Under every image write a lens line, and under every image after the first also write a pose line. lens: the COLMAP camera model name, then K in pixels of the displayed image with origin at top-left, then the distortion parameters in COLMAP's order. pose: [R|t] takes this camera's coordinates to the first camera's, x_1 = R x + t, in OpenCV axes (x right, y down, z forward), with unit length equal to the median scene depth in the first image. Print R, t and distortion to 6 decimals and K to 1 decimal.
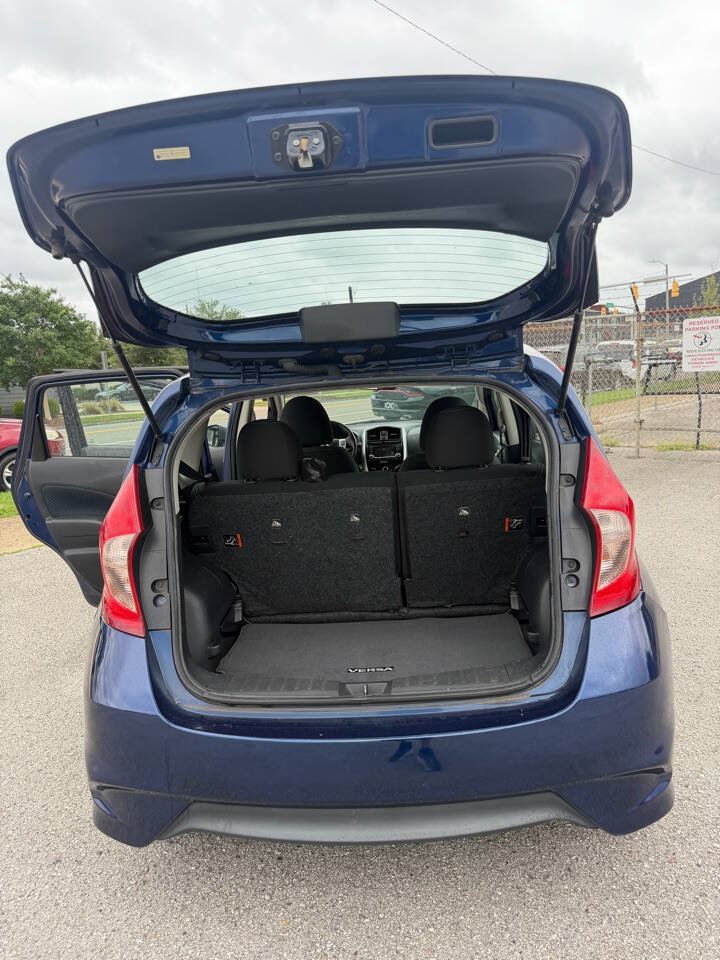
lens RADIAL K [[686.6, 0, 364.1], [0, 686.6, 483.2], [0, 0, 1]] dist [0.019462, -0.026374]
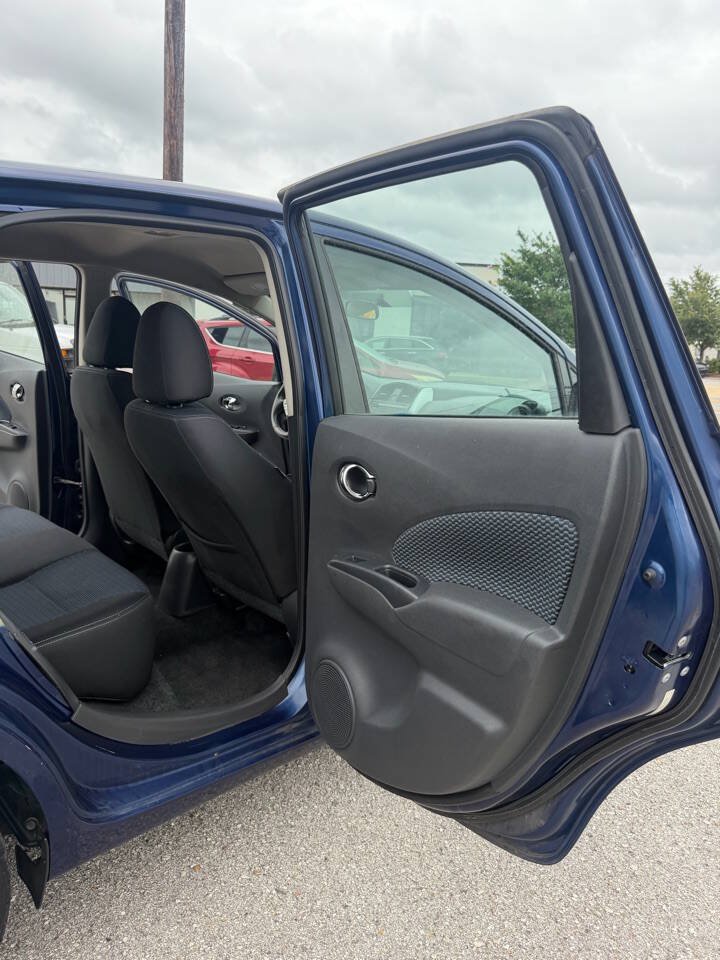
lens RADIAL K [[686.6, 0, 363.9], [0, 686.6, 481.7], [0, 0, 1]] dist [0.019462, -0.026374]
pose [[0.701689, 0.233873, -0.673005, 0.247458], [-0.208303, 0.970659, 0.120128, -0.031672], [0.681353, 0.055896, 0.729818, 0.263047]]
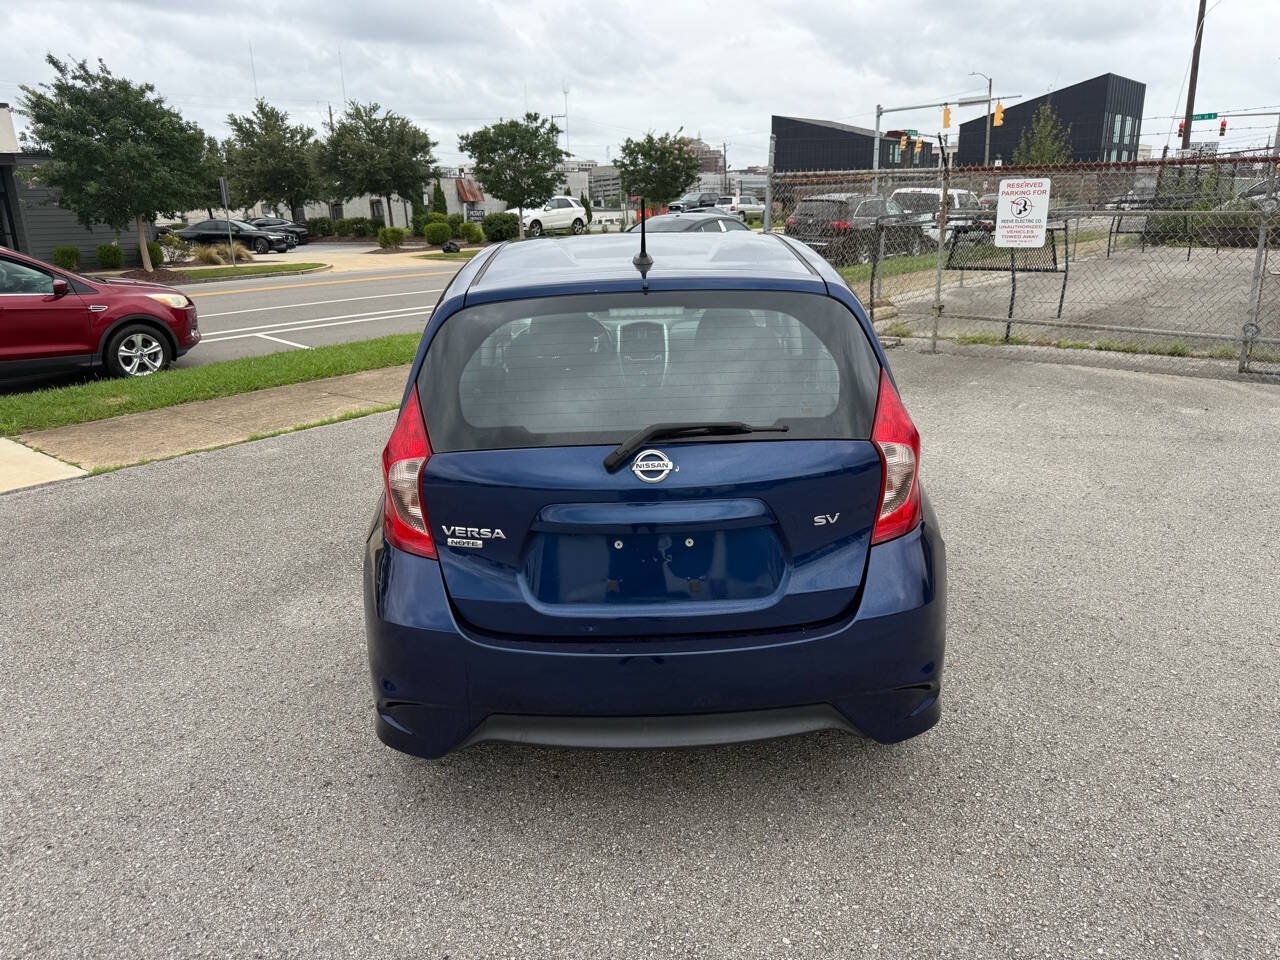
lens RADIAL K [[915.5, 0, 638.7], [0, 915.5, 483.2], [0, 0, 1]] dist [0.019462, -0.026374]
pose [[0.997410, 0.013023, 0.070741, -0.026758], [-0.021904, 0.991755, 0.126259, -0.014149], [-0.068514, -0.127481, 0.989472, -0.073351]]
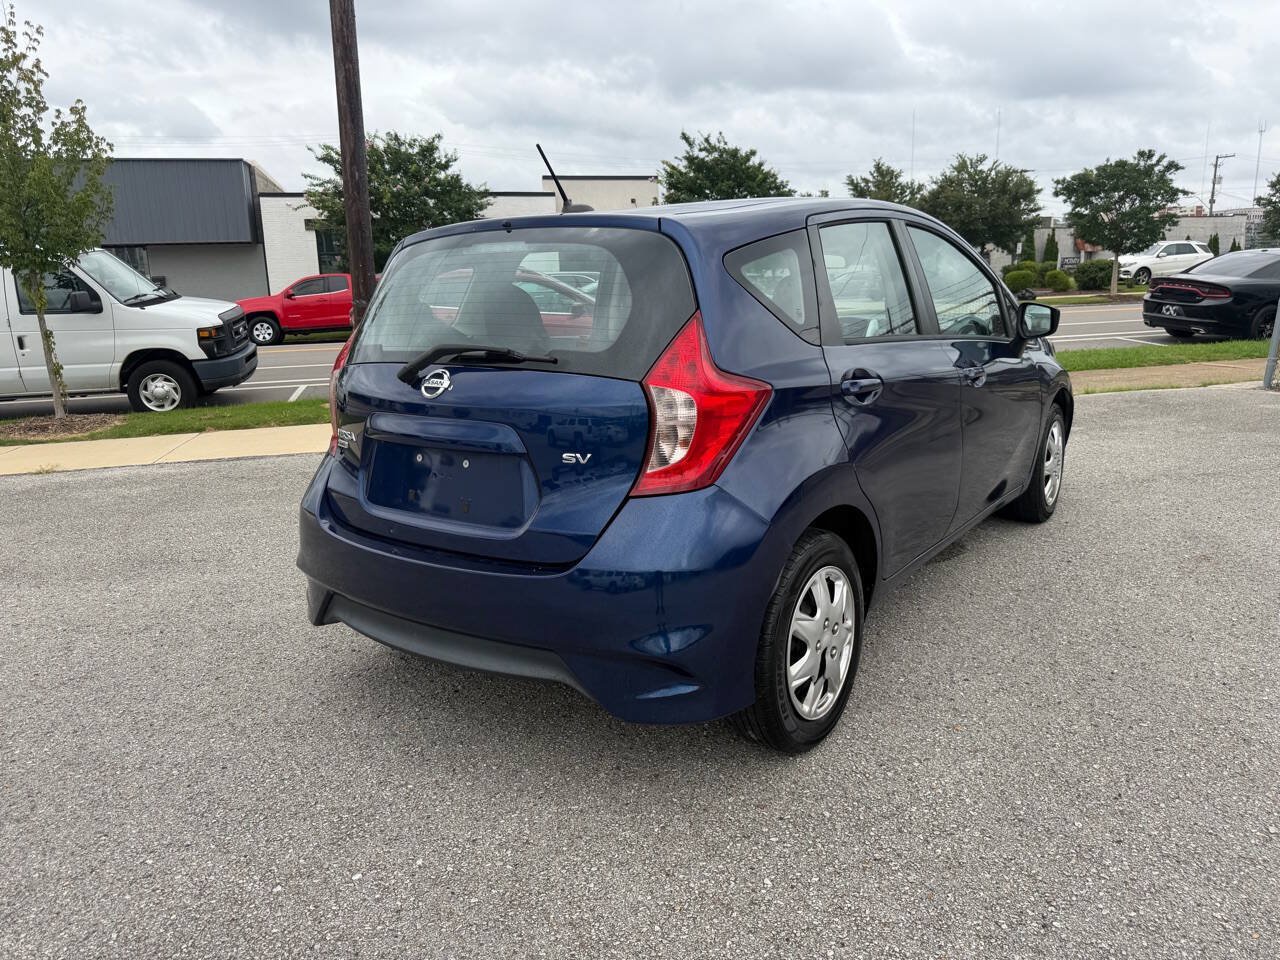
lens RADIAL K [[915.5, 0, 647.0], [0, 915.5, 473.0], [0, 0, 1]] dist [0.019462, -0.026374]
pose [[0.839361, 0.144865, -0.523916, 0.218002], [-0.107974, 0.989061, 0.100496, 0.007409], [0.532743, -0.027783, 0.845821, -0.012268]]
